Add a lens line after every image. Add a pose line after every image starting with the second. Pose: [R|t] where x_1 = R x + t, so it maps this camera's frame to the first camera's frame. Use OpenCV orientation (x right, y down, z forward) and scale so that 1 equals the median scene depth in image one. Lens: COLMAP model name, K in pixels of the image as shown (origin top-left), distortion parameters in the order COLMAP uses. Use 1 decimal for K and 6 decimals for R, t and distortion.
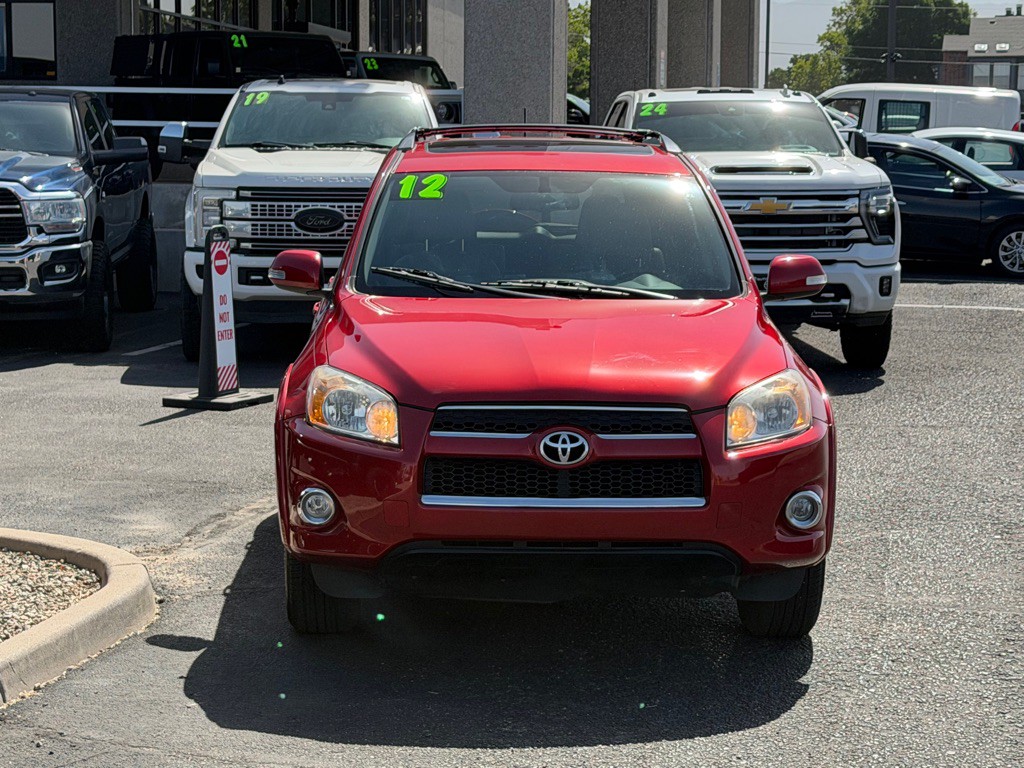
lens RADIAL K [[2261.2, 0, 513.0], [0, 2261.2, 390.4], [0, 0, 1]] dist [0.160597, 0.000000]
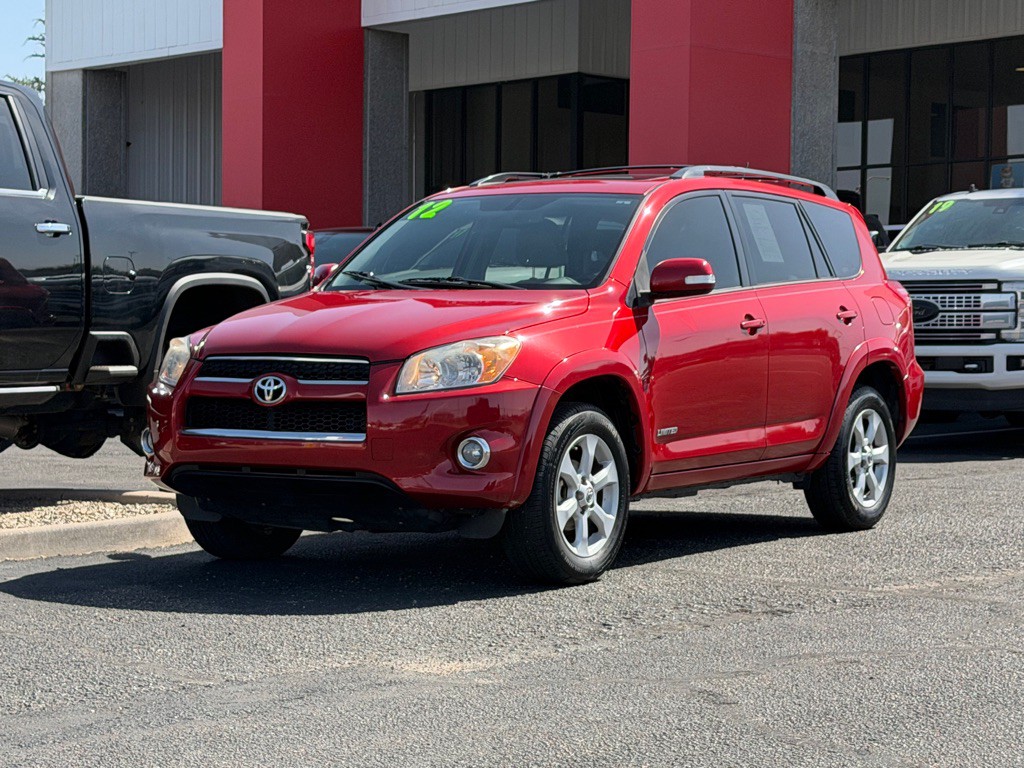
lens RADIAL K [[2261.2, 0, 517.4], [0, 2261.2, 386.0], [0, 0, 1]] dist [0.160597, 0.000000]
pose [[0.830506, 0.007413, -0.556960, 0.352940], [-0.055558, 0.996027, -0.069588, 0.043826], [0.554231, 0.088737, 0.827619, 0.027509]]
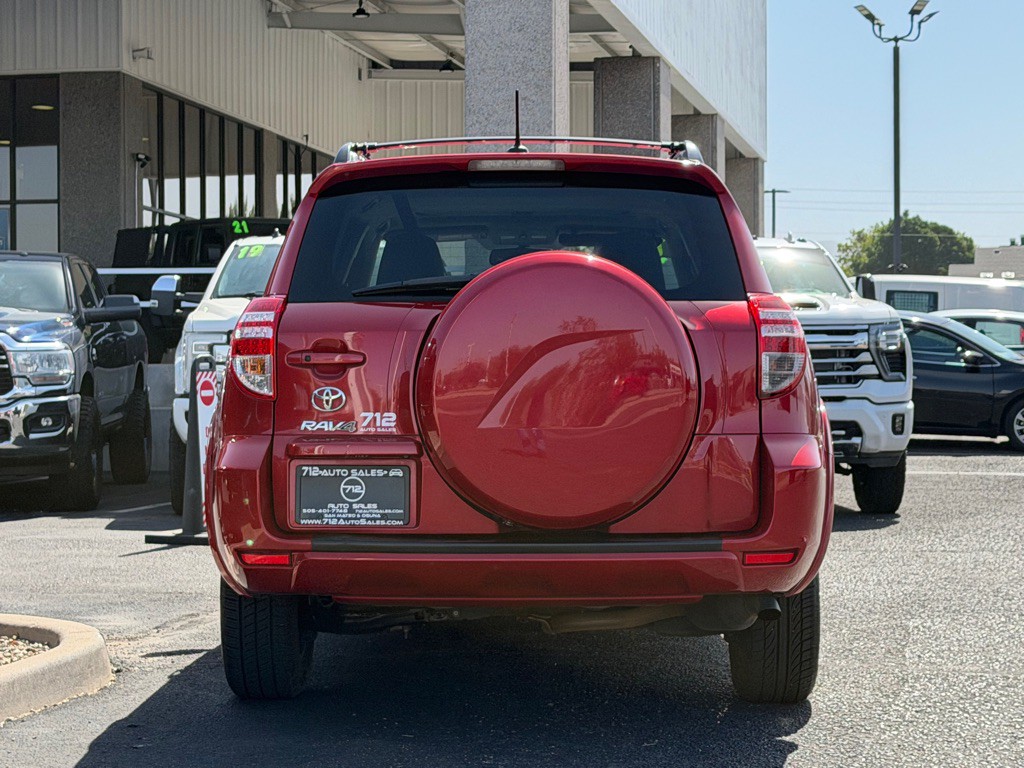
lens RADIAL K [[2261.2, 0, 502.2], [0, 2261.2, 389.6], [0, 0, 1]] dist [0.160597, 0.000000]
pose [[0.999904, -0.009778, -0.009785, 0.005494], [0.008686, 0.994325, -0.106033, 0.040308], [0.010766, 0.105938, 0.994314, 0.037713]]
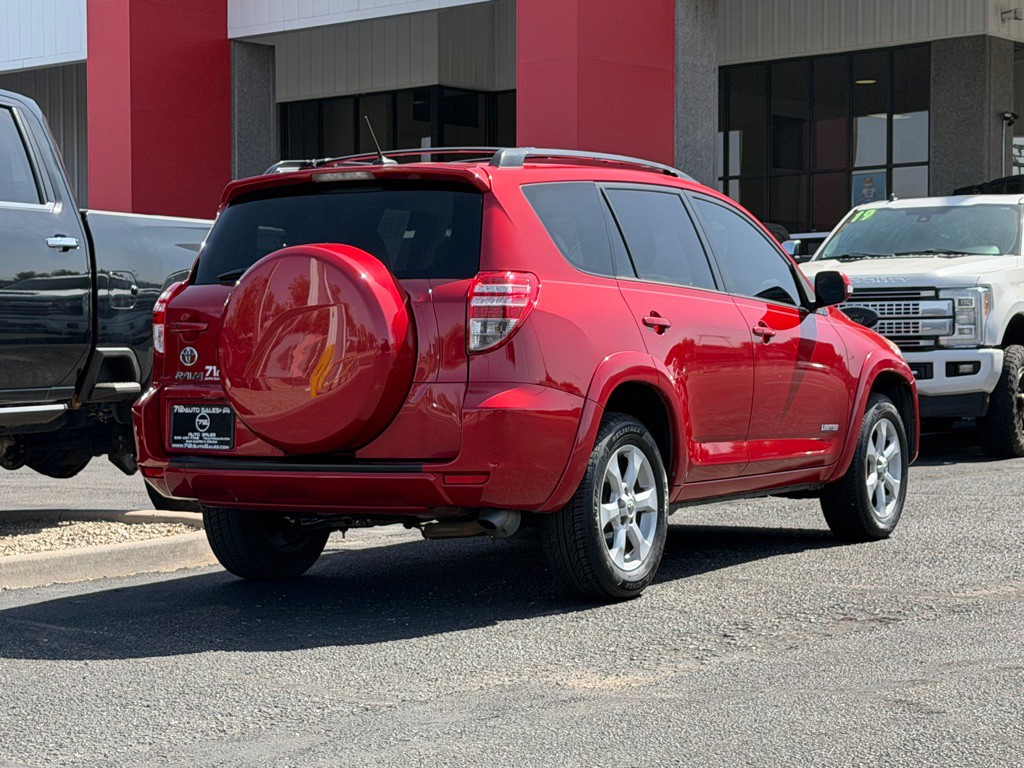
lens RADIAL K [[2261.2, 0, 510.2], [0, 2261.2, 384.4], [0, 0, 1]] dist [0.160597, 0.000000]
pose [[0.873639, -0.007582, -0.486515, 0.294329], [-0.035762, 0.996174, -0.079743, 0.046744], [0.485258, 0.087065, 0.870025, -0.001532]]
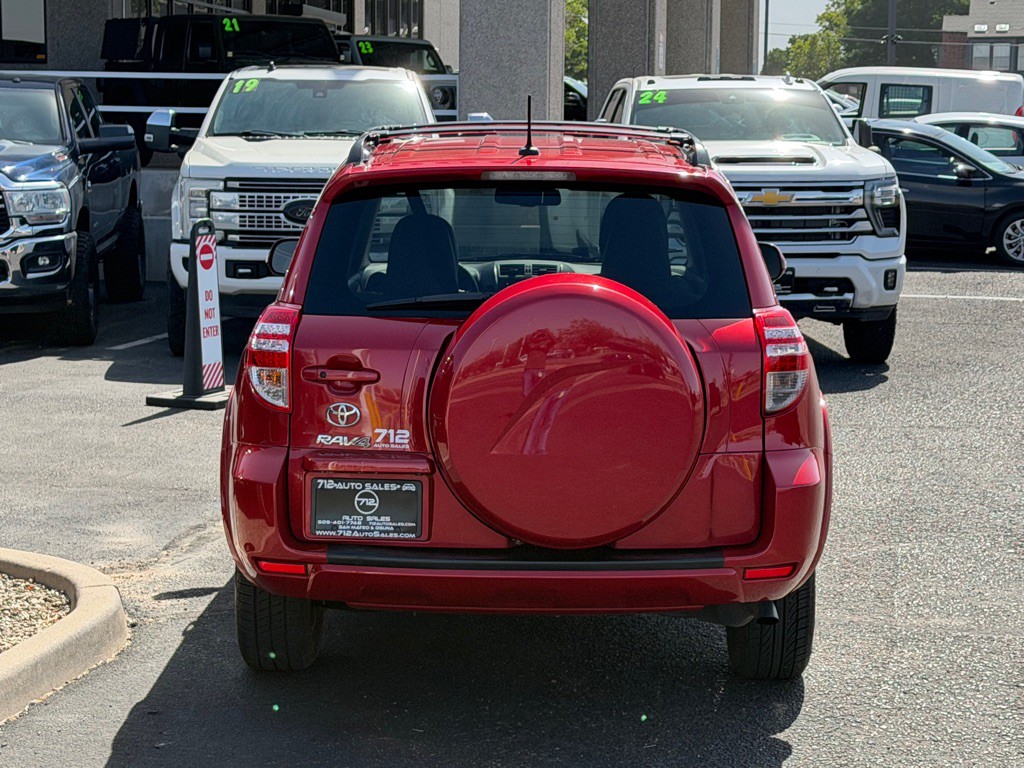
lens RADIAL K [[2261.2, 0, 513.4], [0, 2261.2, 385.2], [0, 0, 1]] dist [0.160597, 0.000000]
pose [[0.999999, 0.000620, 0.000982, 0.001465], [-0.000626, 0.999979, 0.006419, -0.006941], [-0.000978, -0.006420, 0.999979, 0.025490]]
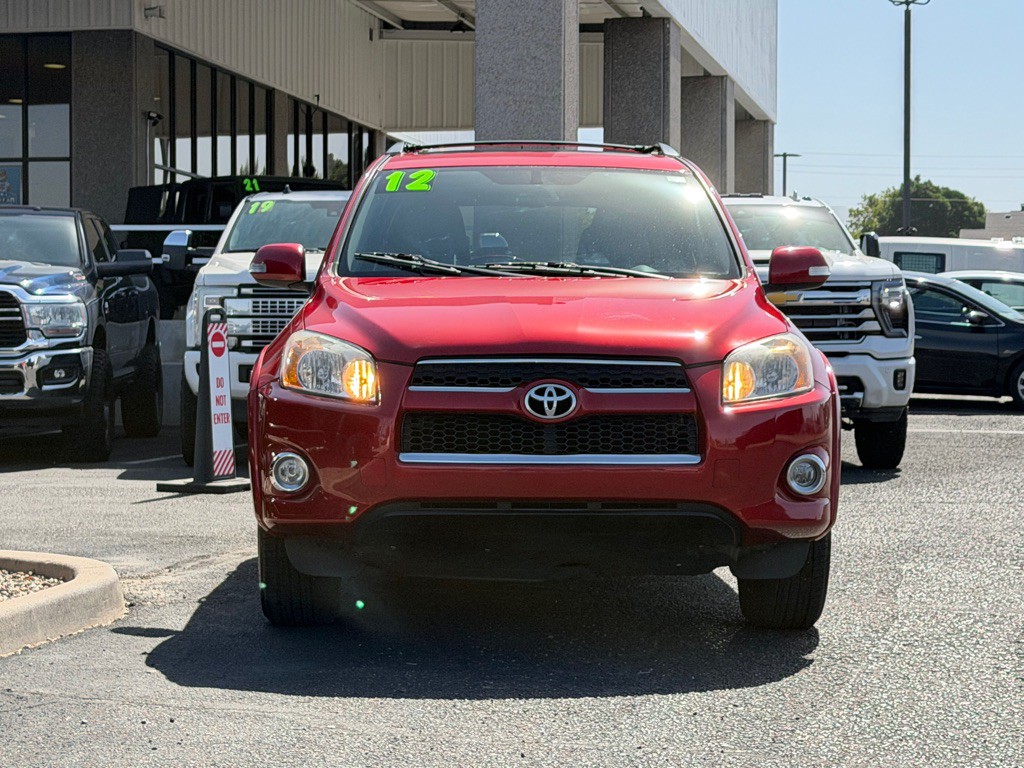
lens RADIAL K [[2261.2, 0, 513.3], [0, 2261.2, 382.6], [0, 0, 1]] dist [0.160597, 0.000000]
pose [[0.999944, -0.004483, -0.009628, 0.007091], [0.003566, 0.995639, -0.093225, 0.045852], [0.010004, 0.093185, 0.995599, 0.025315]]
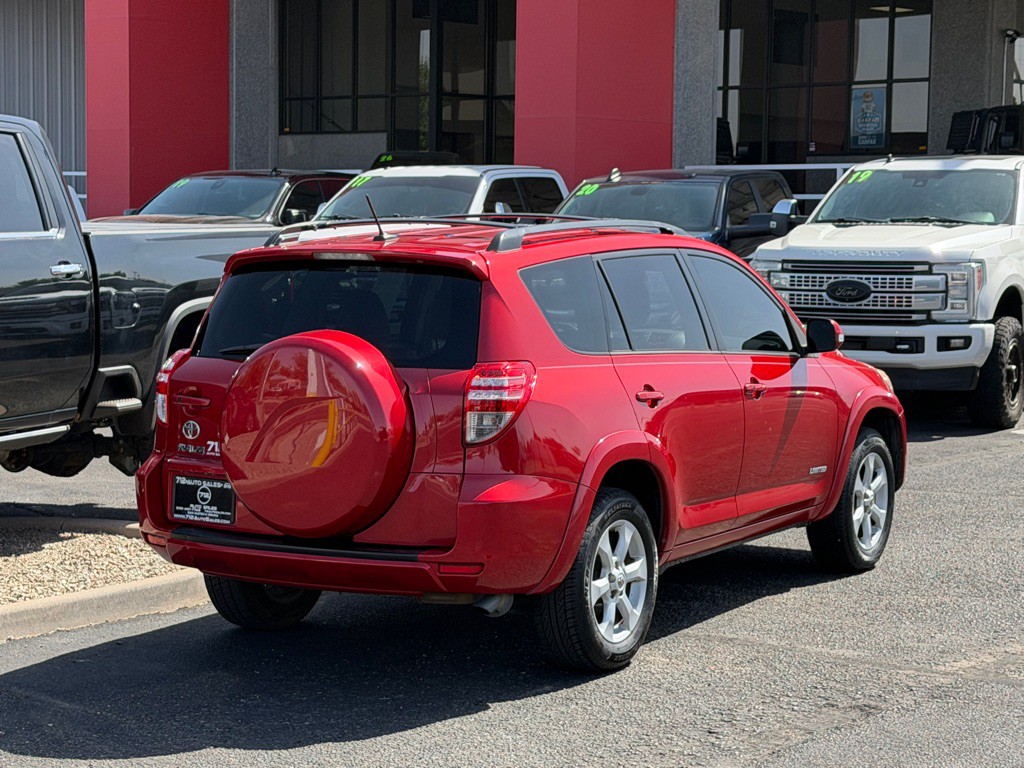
lens RADIAL K [[2261.2, 0, 505.4], [0, 2261.2, 385.1], [0, 0, 1]] dist [0.160597, 0.000000]
pose [[0.873477, 0.036005, -0.485533, 0.299020], [-0.050512, 0.998582, -0.016822, -0.004511], [0.484239, 0.039219, 0.874057, -0.014808]]
